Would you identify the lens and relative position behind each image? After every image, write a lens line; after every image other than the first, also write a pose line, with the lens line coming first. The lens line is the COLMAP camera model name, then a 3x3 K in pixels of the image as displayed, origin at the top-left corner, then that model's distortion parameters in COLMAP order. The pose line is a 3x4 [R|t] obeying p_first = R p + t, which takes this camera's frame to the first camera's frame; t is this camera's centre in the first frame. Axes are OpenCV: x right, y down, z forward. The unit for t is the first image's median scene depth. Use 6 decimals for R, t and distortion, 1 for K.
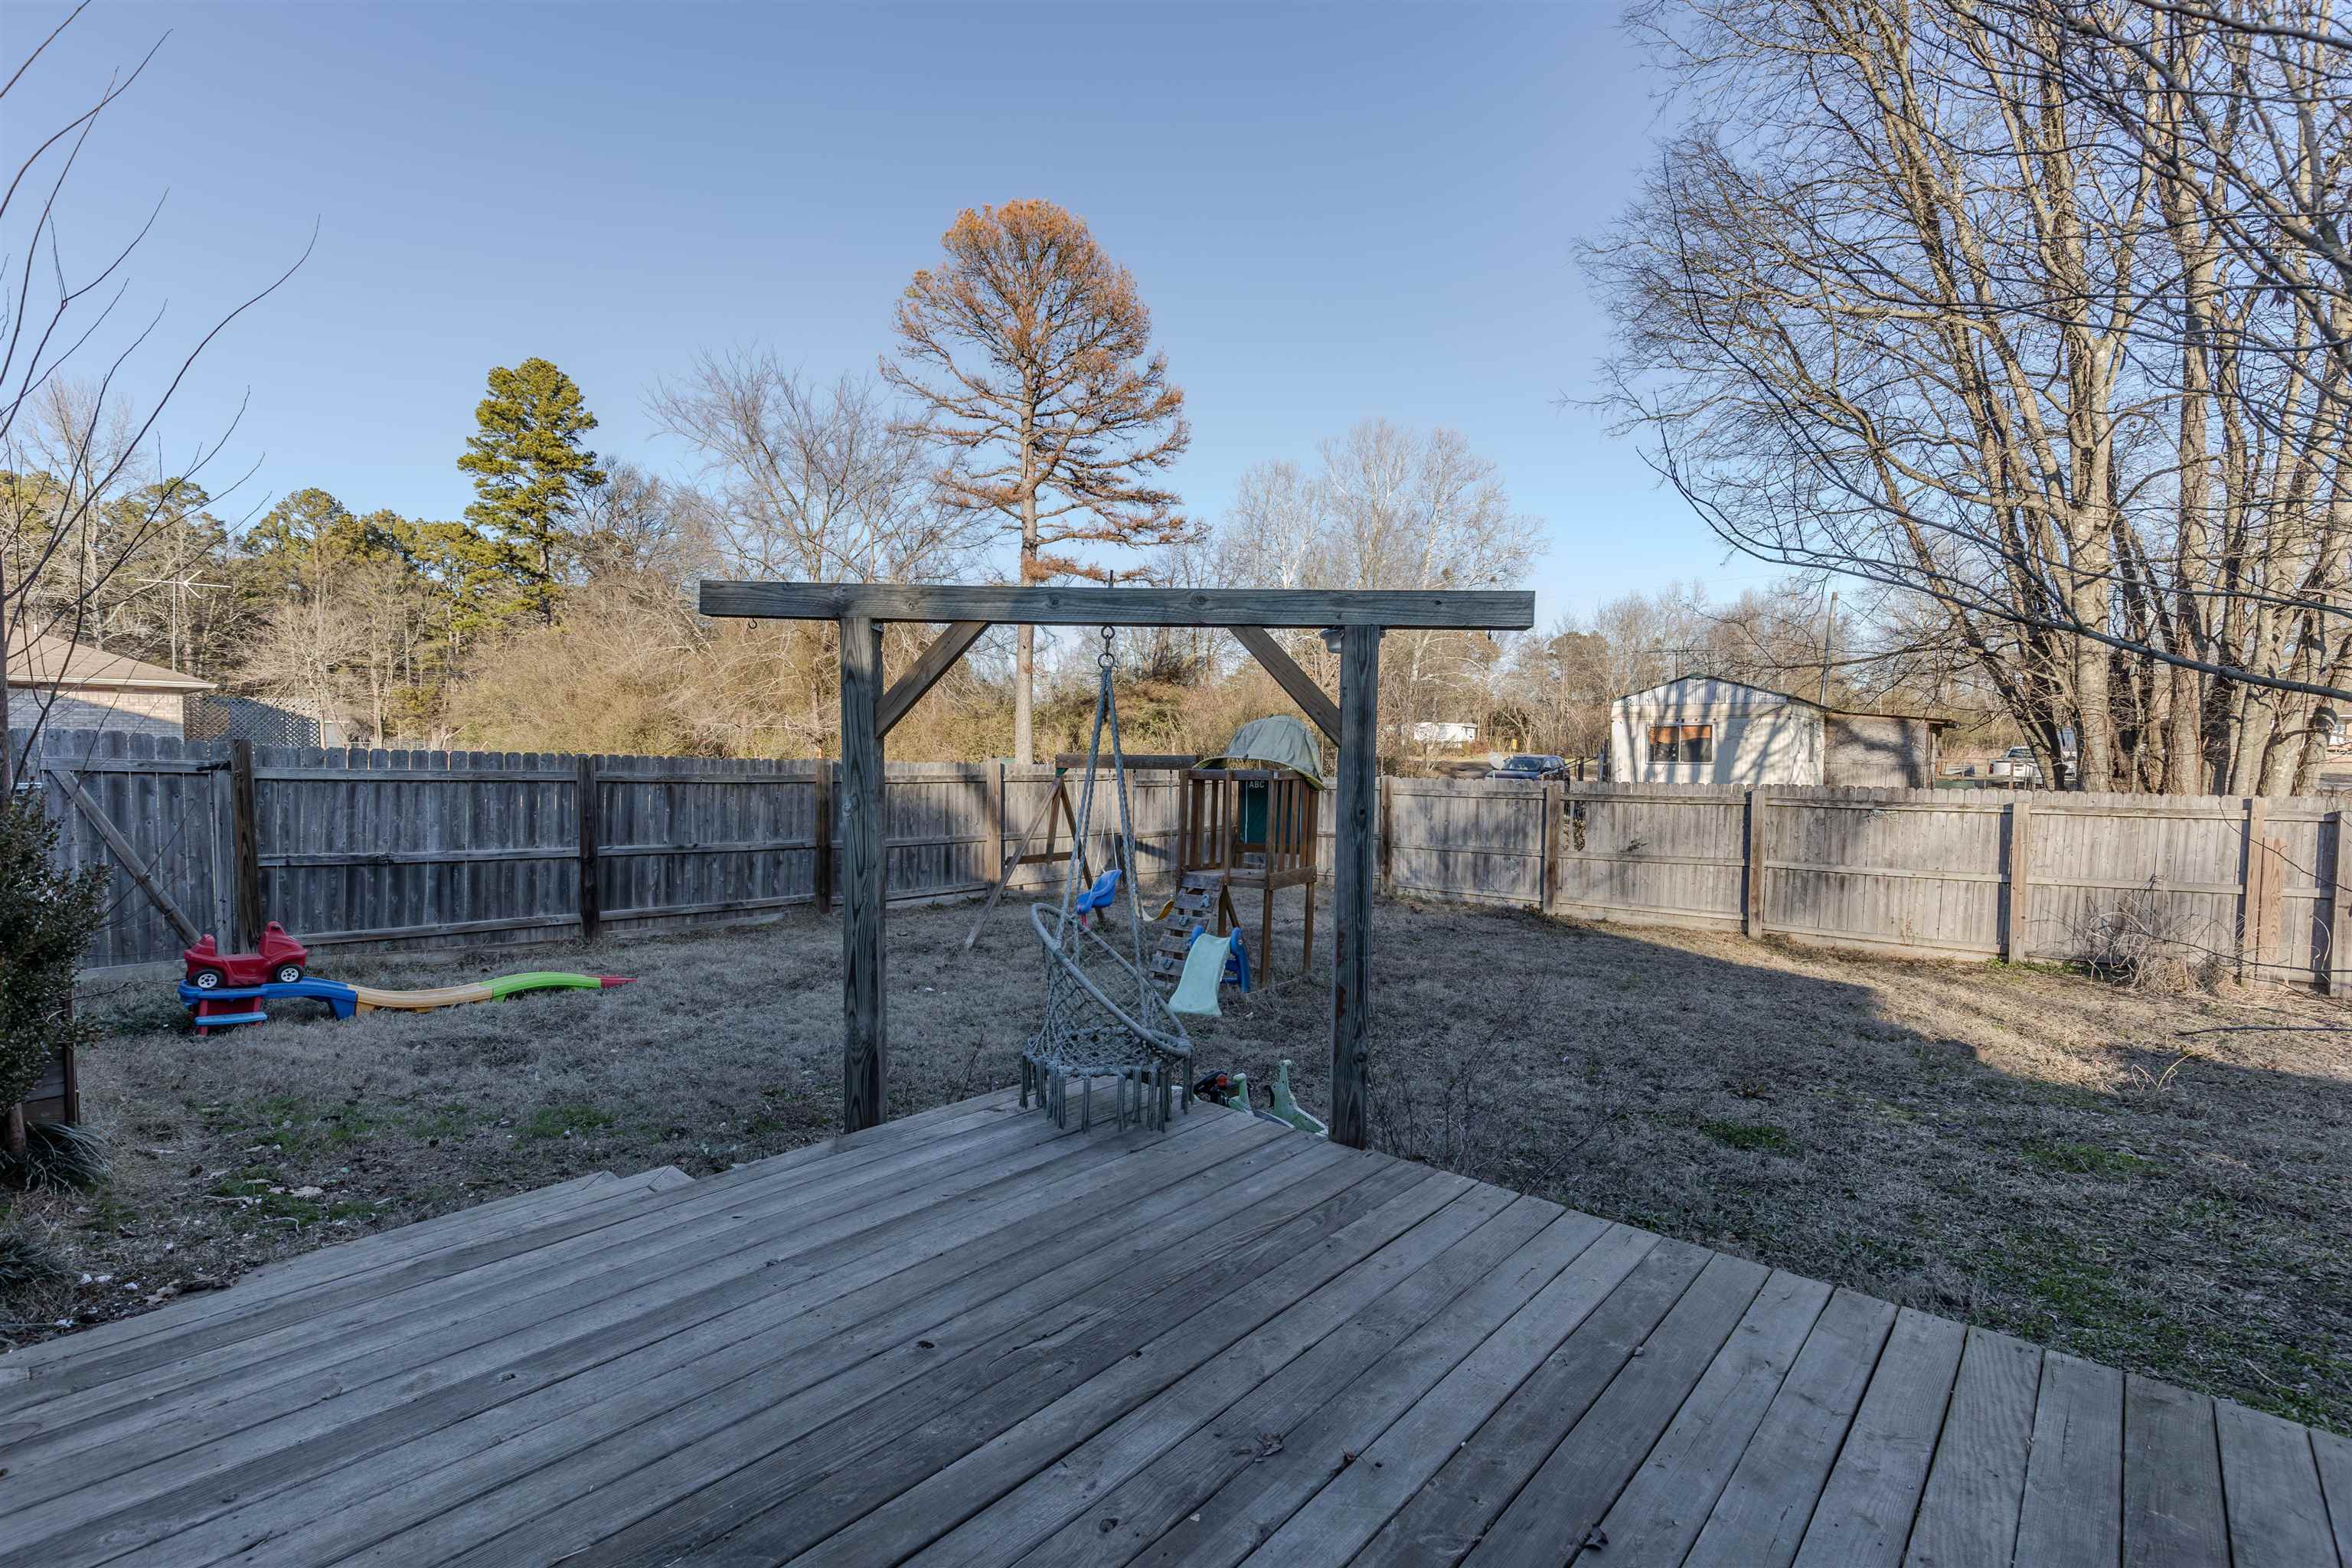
lens RADIAL K [[1055.7, 0, 1180.0], [0, 1055.7, 777.5], [0, 0, 1]] dist [0.004998, -0.001432]
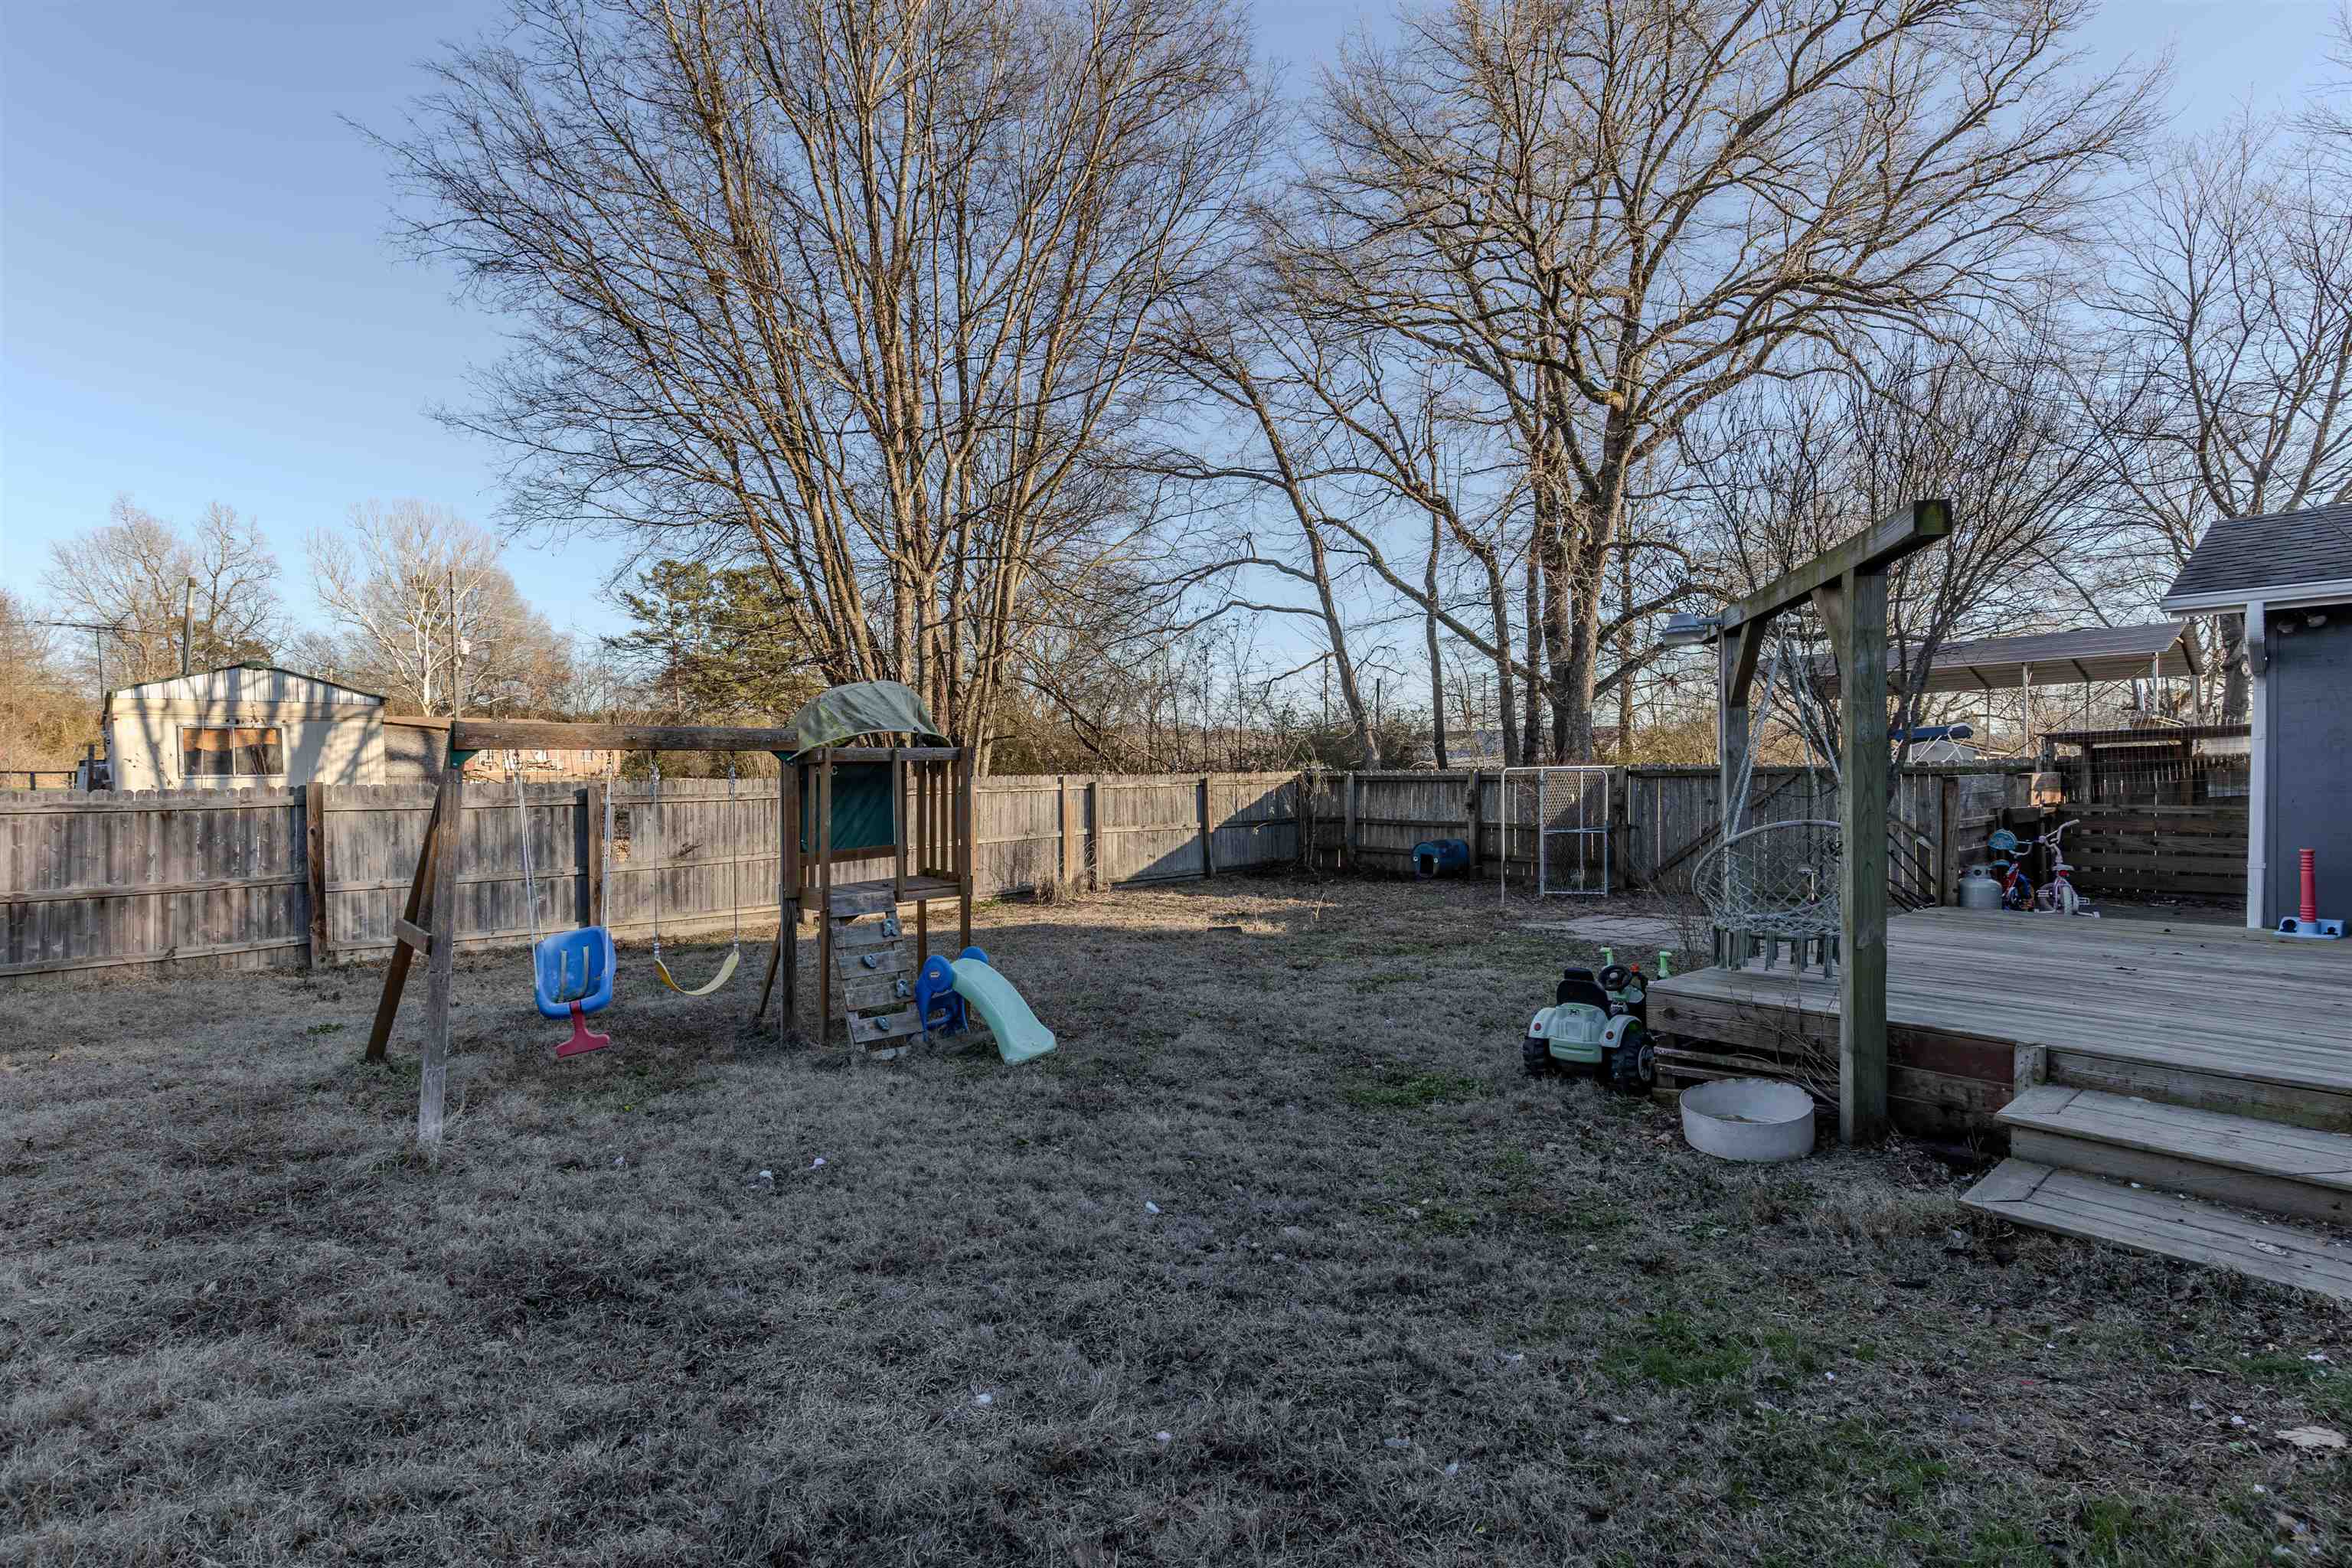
lens RADIAL K [[1055.7, 0, 1178.2], [0, 1055.7, 780.2], [0, 0, 1]] dist [0.004998, -0.001432]
pose [[0.149481, -0.018459, 0.988592, -0.196856], [0.034701, 0.999308, 0.013412, 0.003196], [-0.988155, 0.032300, 0.150018, 0.204847]]
